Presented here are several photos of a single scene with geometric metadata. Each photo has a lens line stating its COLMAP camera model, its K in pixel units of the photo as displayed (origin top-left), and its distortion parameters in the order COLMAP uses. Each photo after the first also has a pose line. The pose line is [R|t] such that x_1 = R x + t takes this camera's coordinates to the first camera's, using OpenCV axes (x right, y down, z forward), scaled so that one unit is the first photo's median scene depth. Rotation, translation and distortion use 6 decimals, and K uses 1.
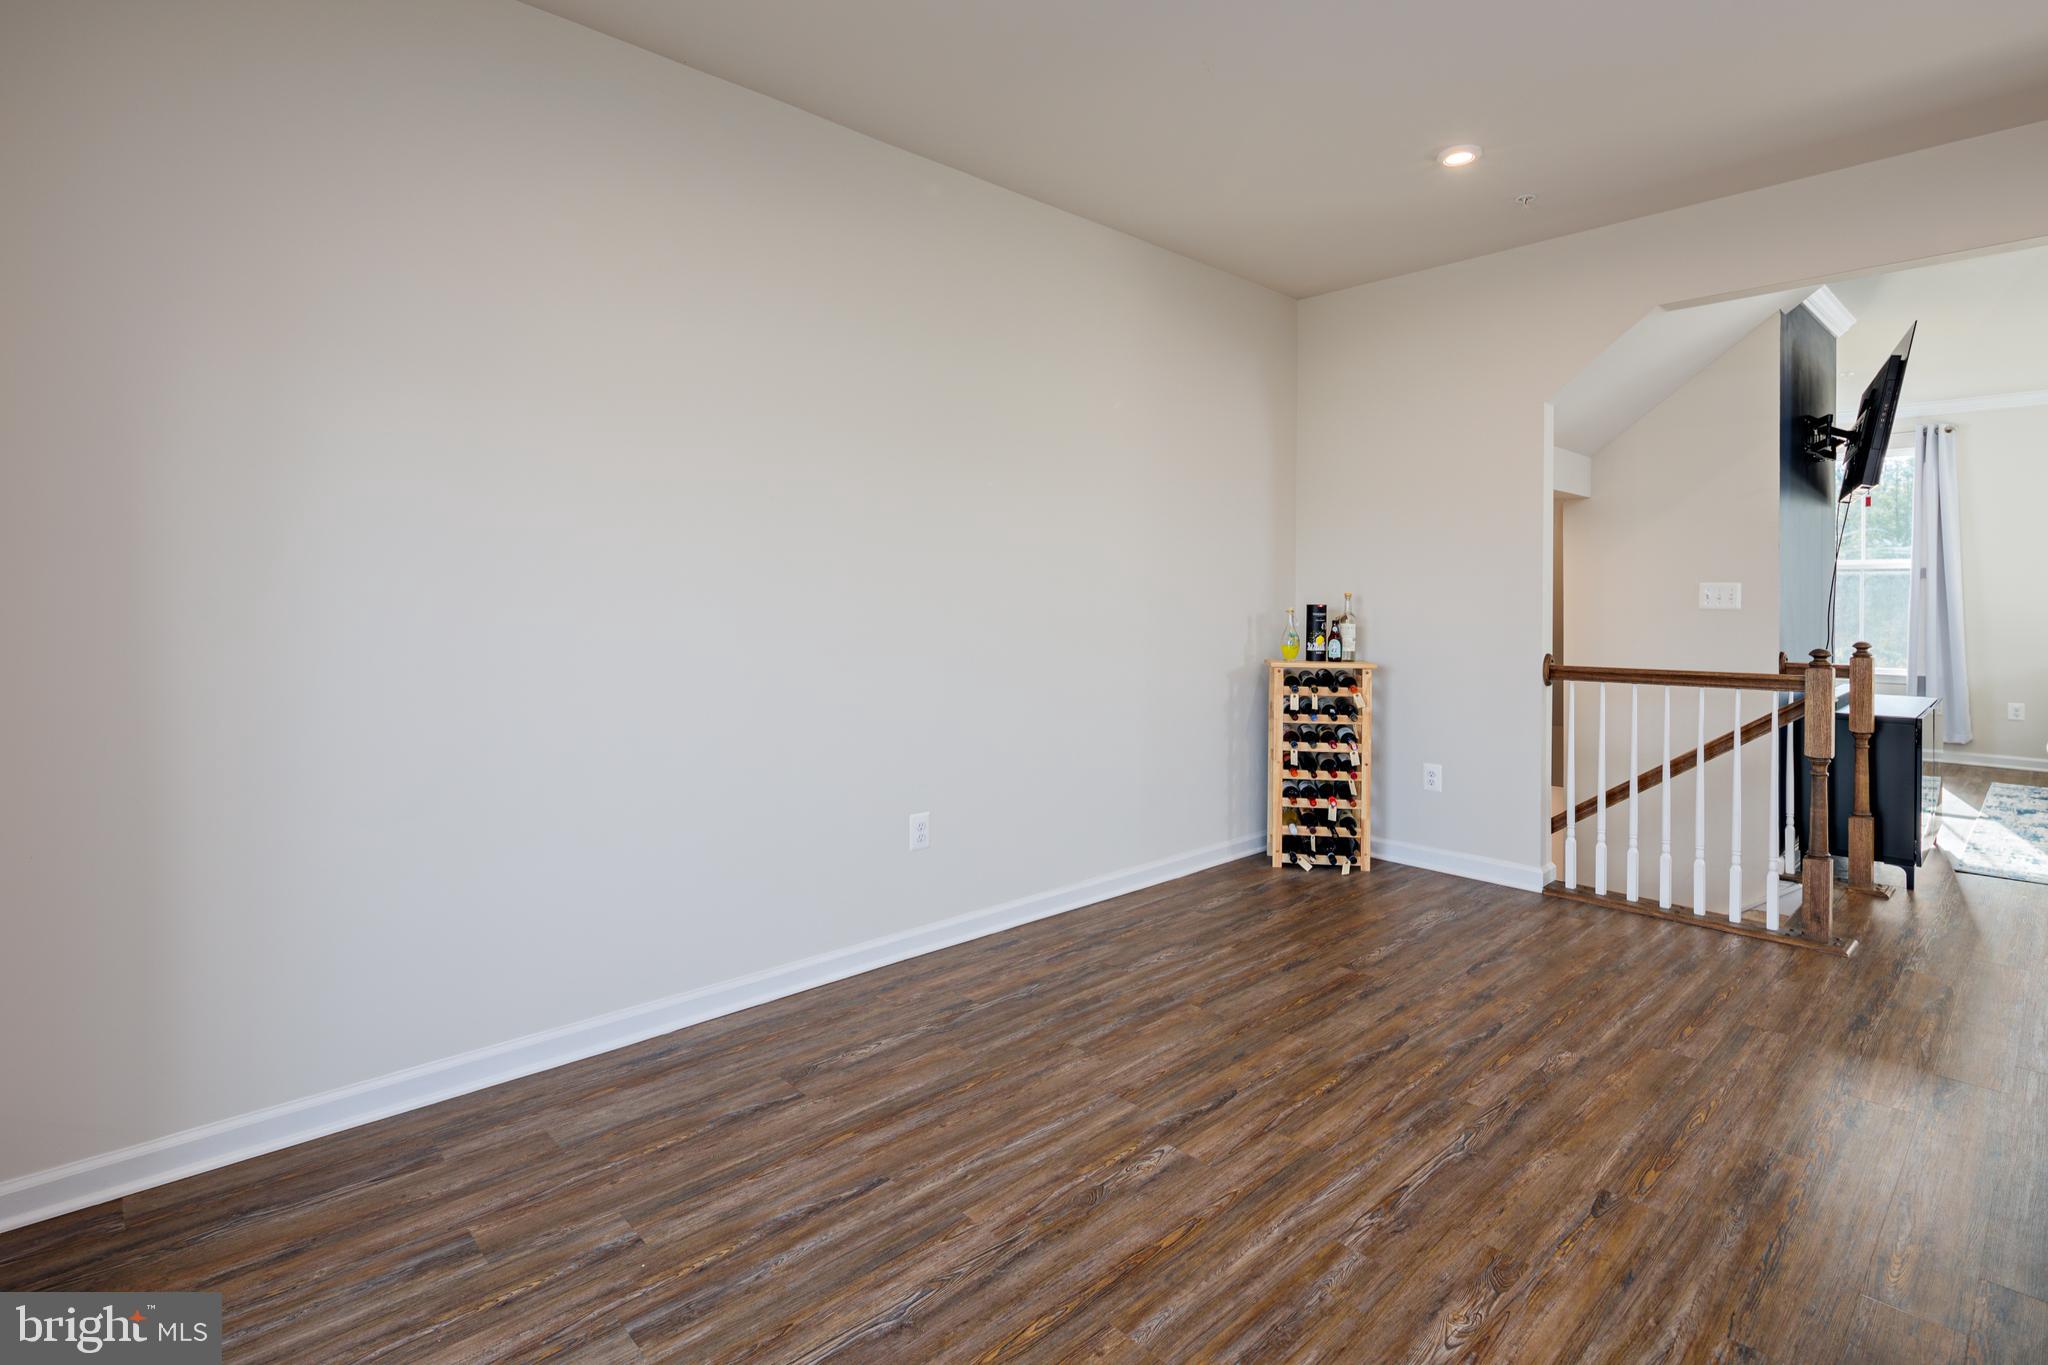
lens RADIAL K [[1001.3, 0, 1015.4], [0, 1001.3, 593.4], [0, 0, 1]] dist [0.004448, -0.000603]
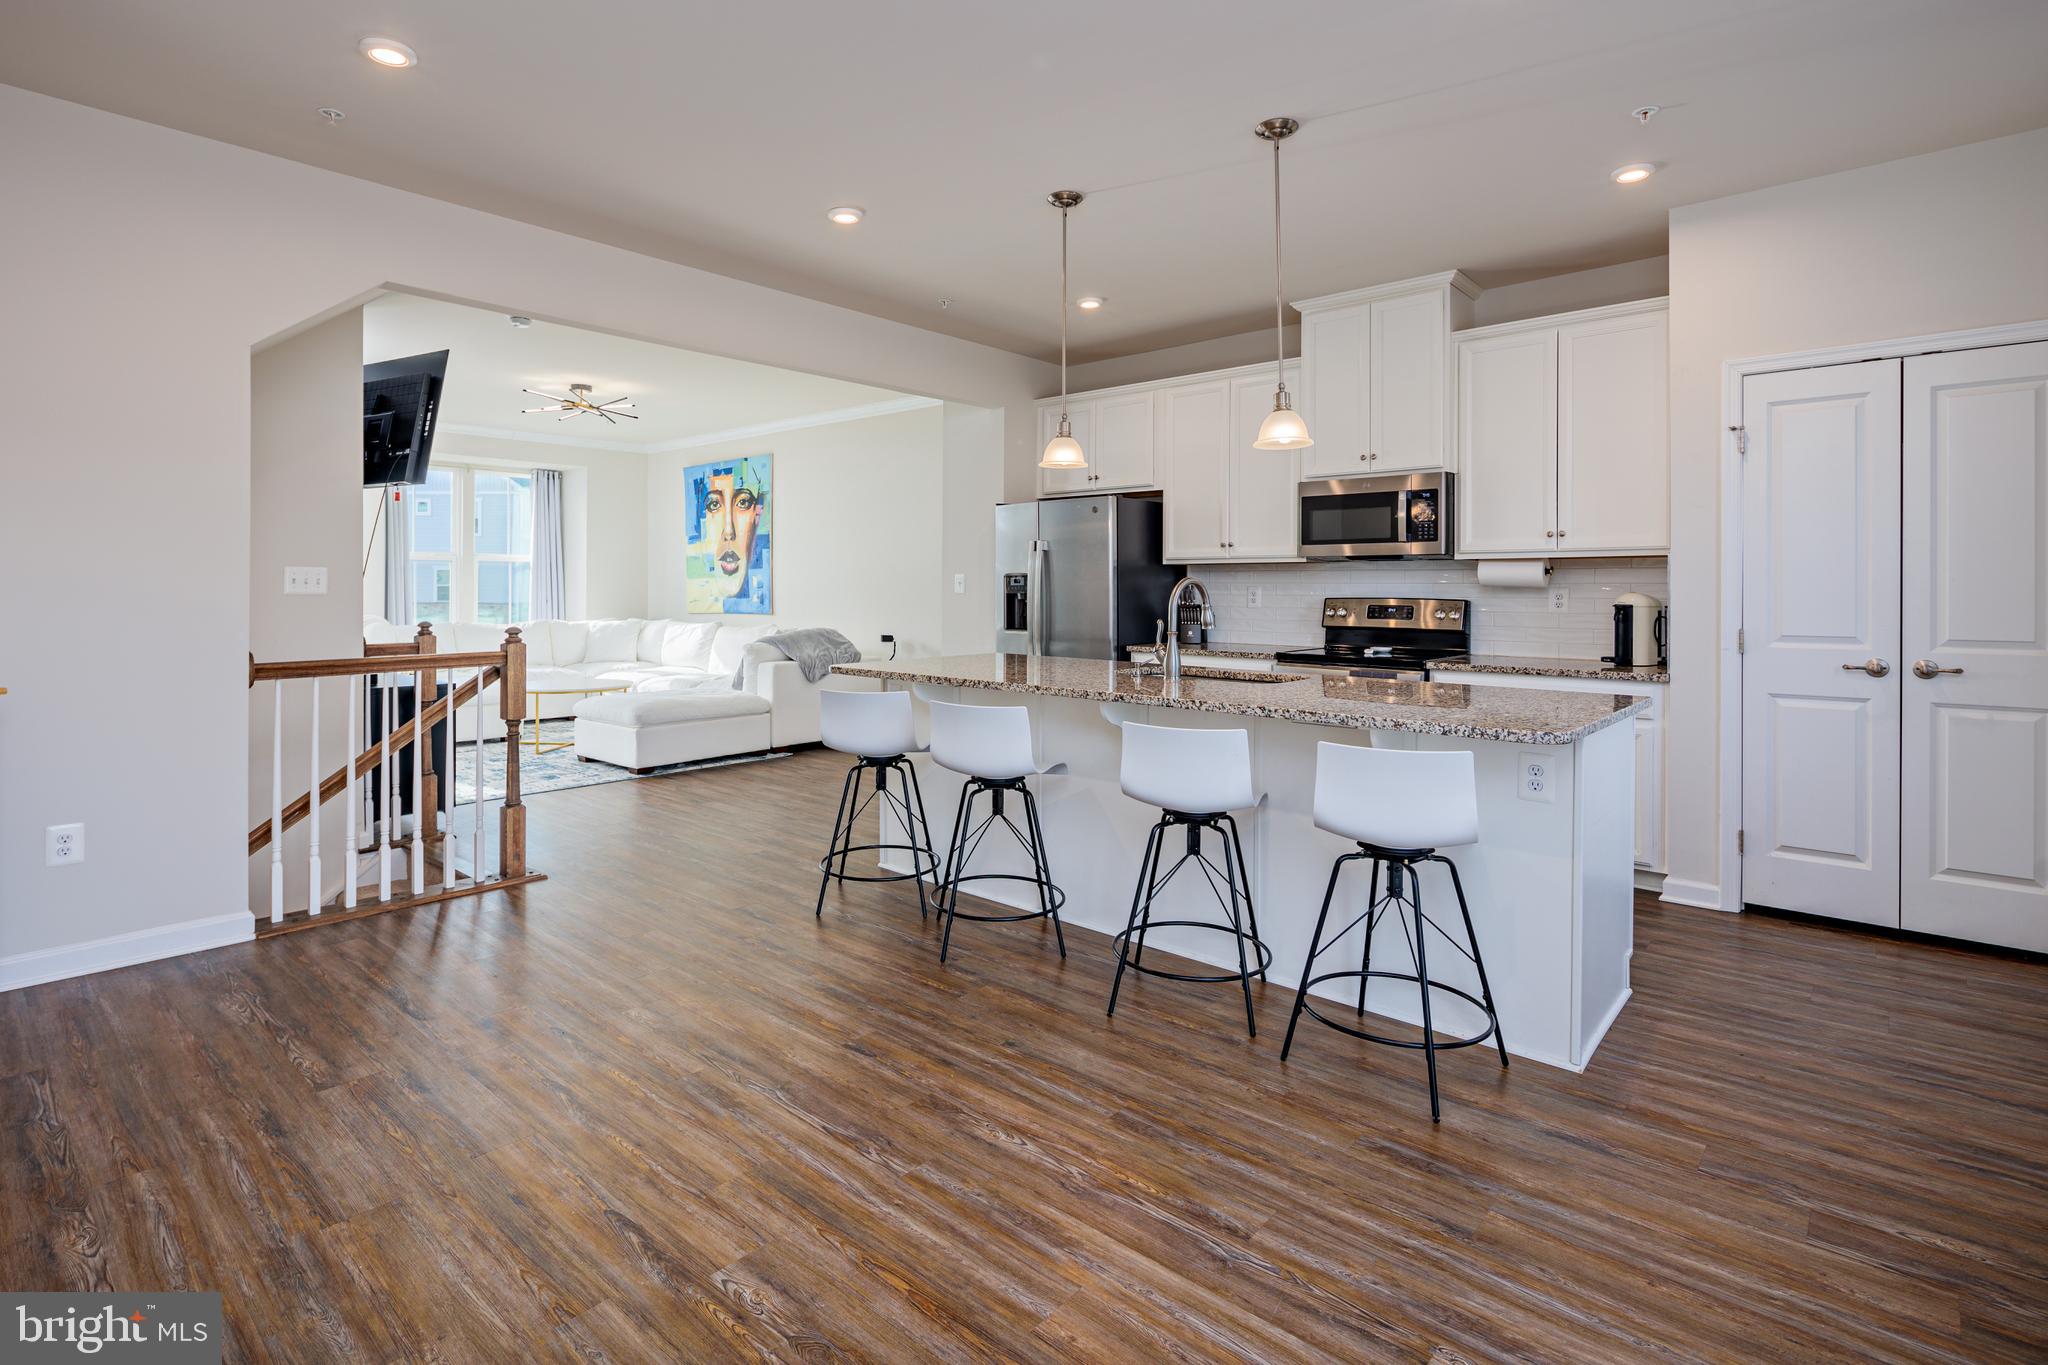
lens RADIAL K [[1001.3, 0, 1015.4], [0, 1001.3, 593.4], [0, 0, 1]] dist [0.004448, -0.000603]
pose [[-0.096680, -0.010687, 0.995258, -0.510045], [-0.007031, 0.999925, 0.010055, 0.000556], [-0.995291, -0.006025, -0.096748, 0.654460]]
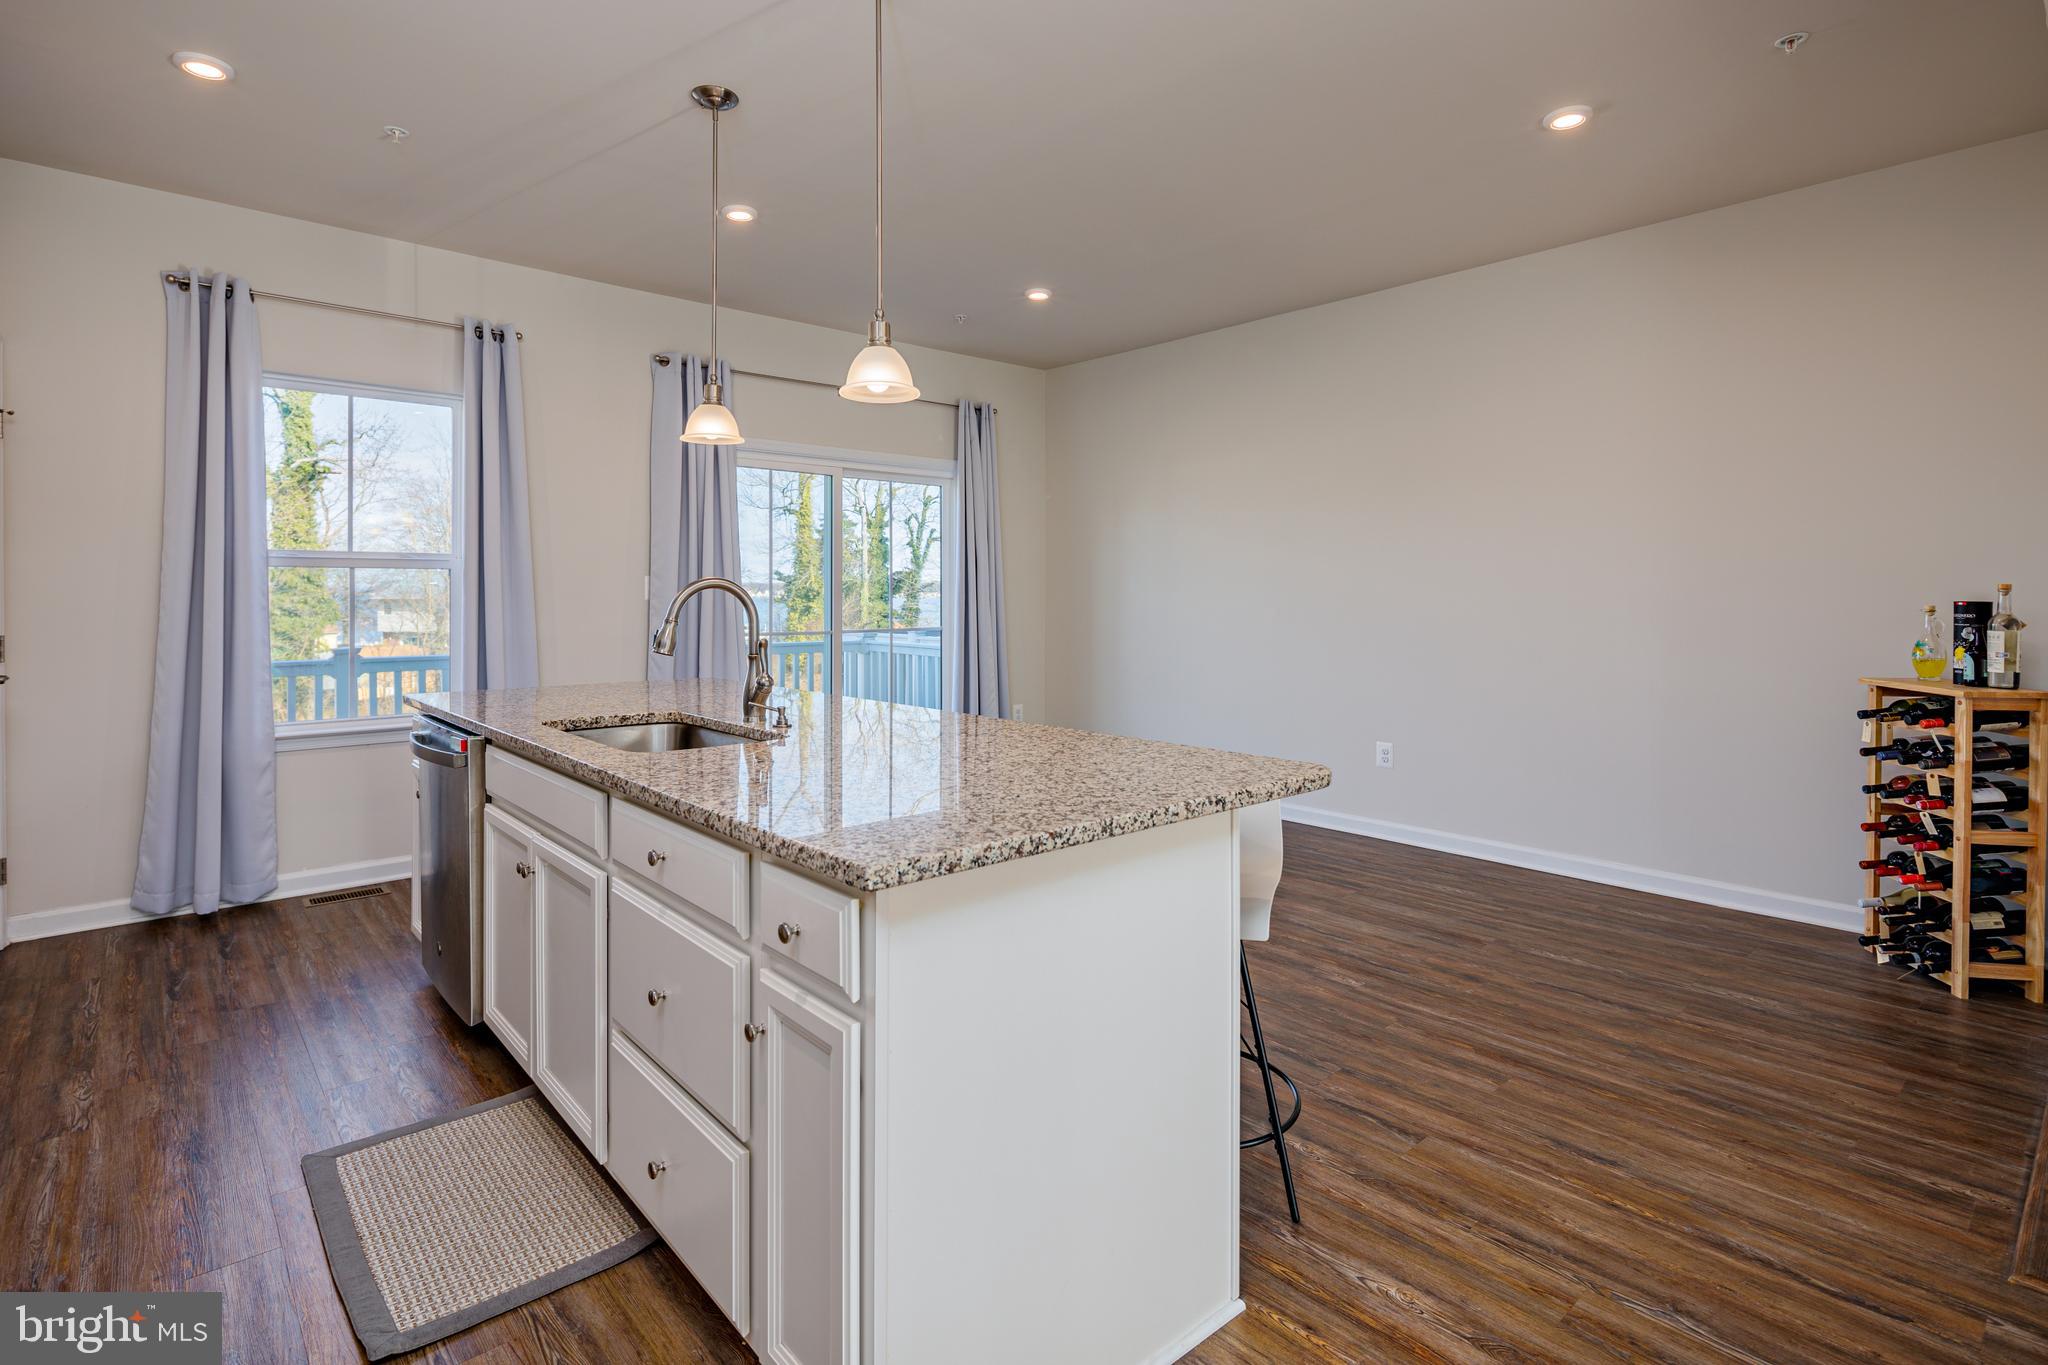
lens RADIAL K [[986.7, 0, 1019.5], [0, 986.7, 609.9], [0, 0, 1]] dist [-0.014452, -0.000133]
pose [[-0.024313, 0.008880, -0.999665, 1.577722], [0.000668, 0.999960, 0.008867, 0.017838], [0.999704, -0.000452, -0.024318, 0.598656]]
